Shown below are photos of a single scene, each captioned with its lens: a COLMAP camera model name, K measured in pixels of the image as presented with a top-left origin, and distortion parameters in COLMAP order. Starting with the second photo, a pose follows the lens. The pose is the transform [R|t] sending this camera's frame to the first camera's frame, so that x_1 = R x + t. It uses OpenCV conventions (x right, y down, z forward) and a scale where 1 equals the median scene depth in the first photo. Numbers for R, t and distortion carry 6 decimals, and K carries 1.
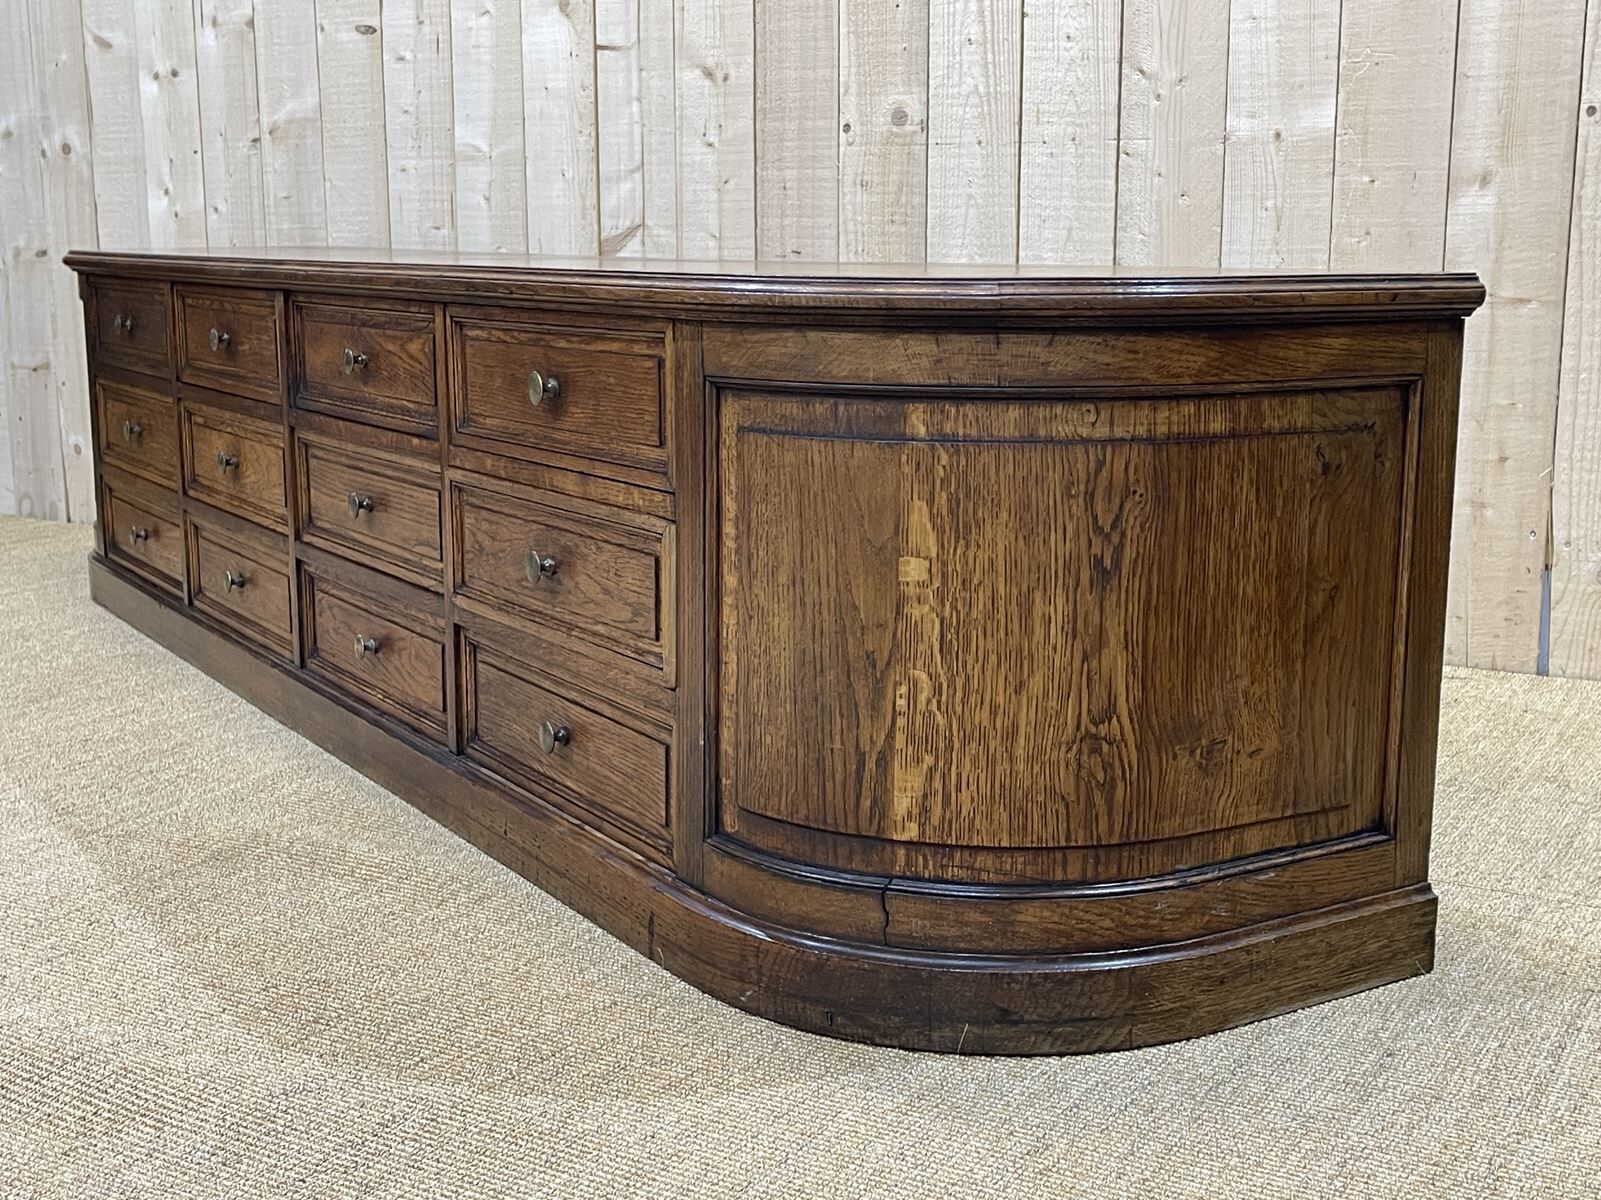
lens RADIAL K [[2088.8, 0, 735.4], [0, 2088.8, 605.8], [0, 0, 1]] dist [0.032440, 0.000000]
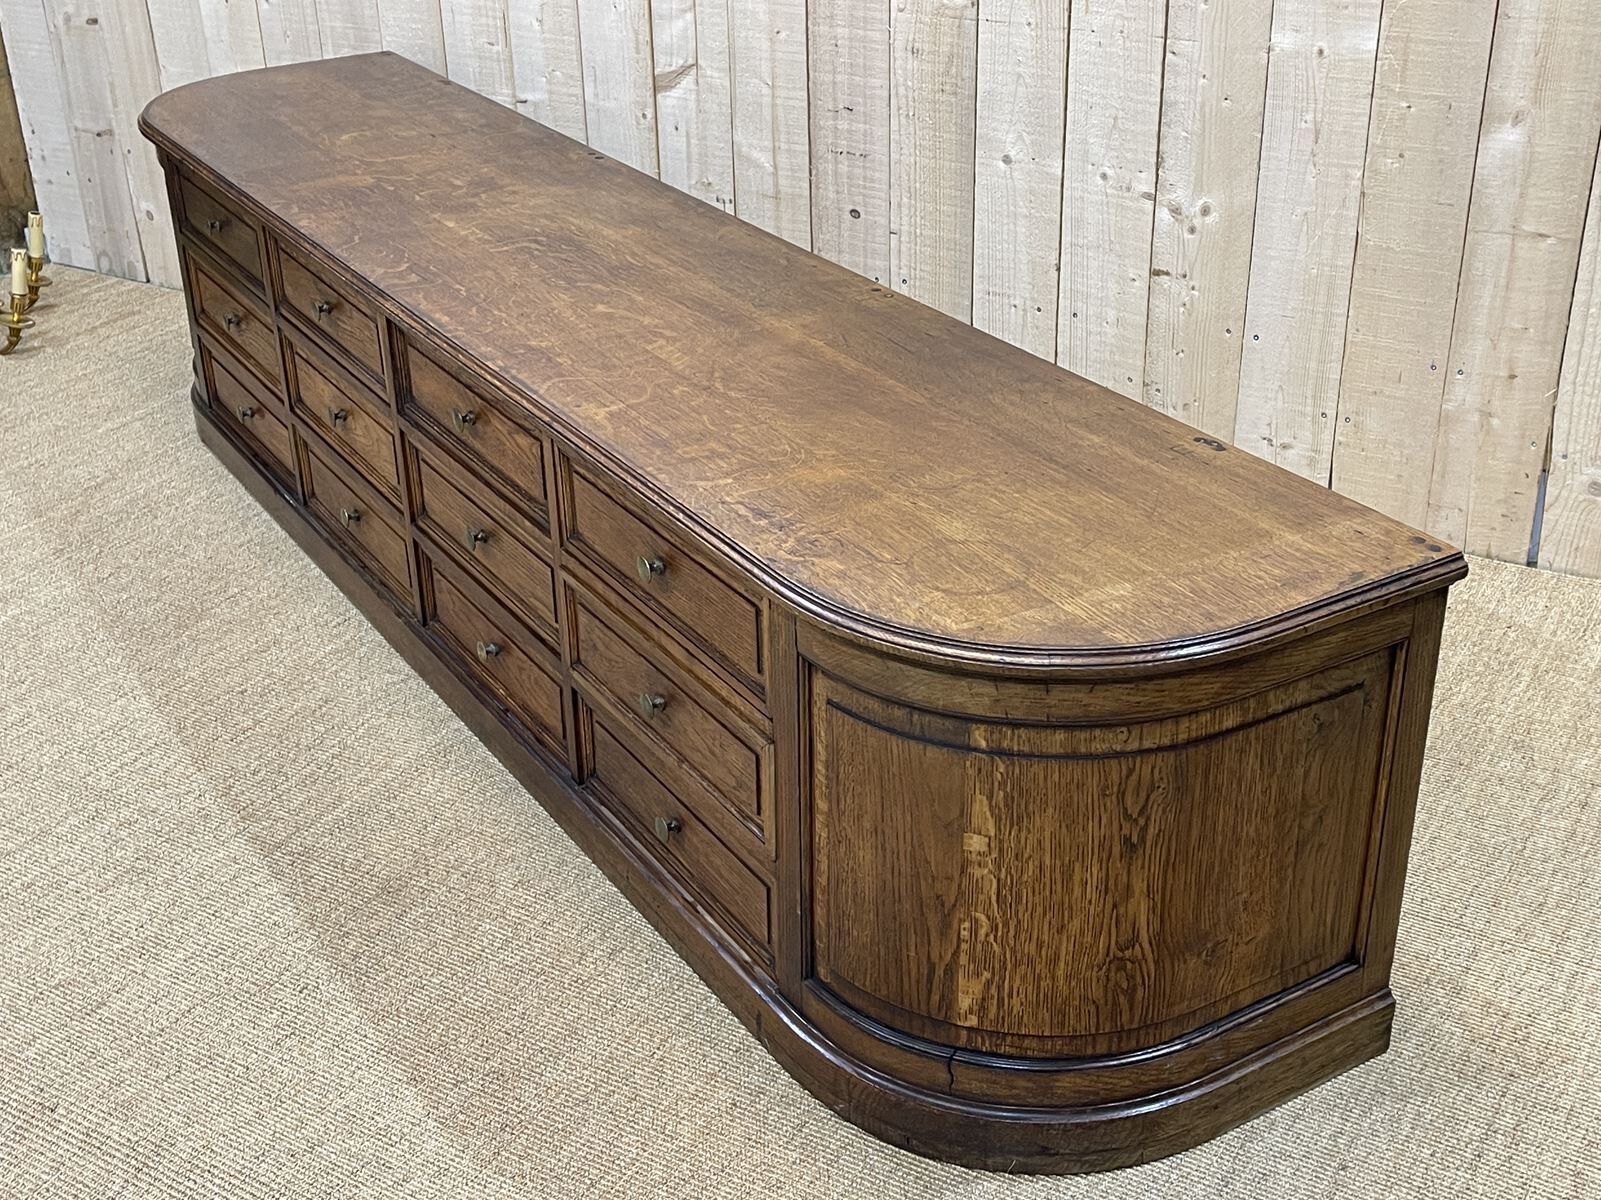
lens RADIAL K [[2088.8, 0, 729.5], [0, 2088.8, 643.2], [0, 0, 1]] dist [0.032440, 0.000000]
pose [[0.999486, -0.024169, -0.021043, -0.024413], [0.029425, 0.952242, 0.303922, -0.406736], [0.012692, -0.304385, 0.952464, -0.107944]]
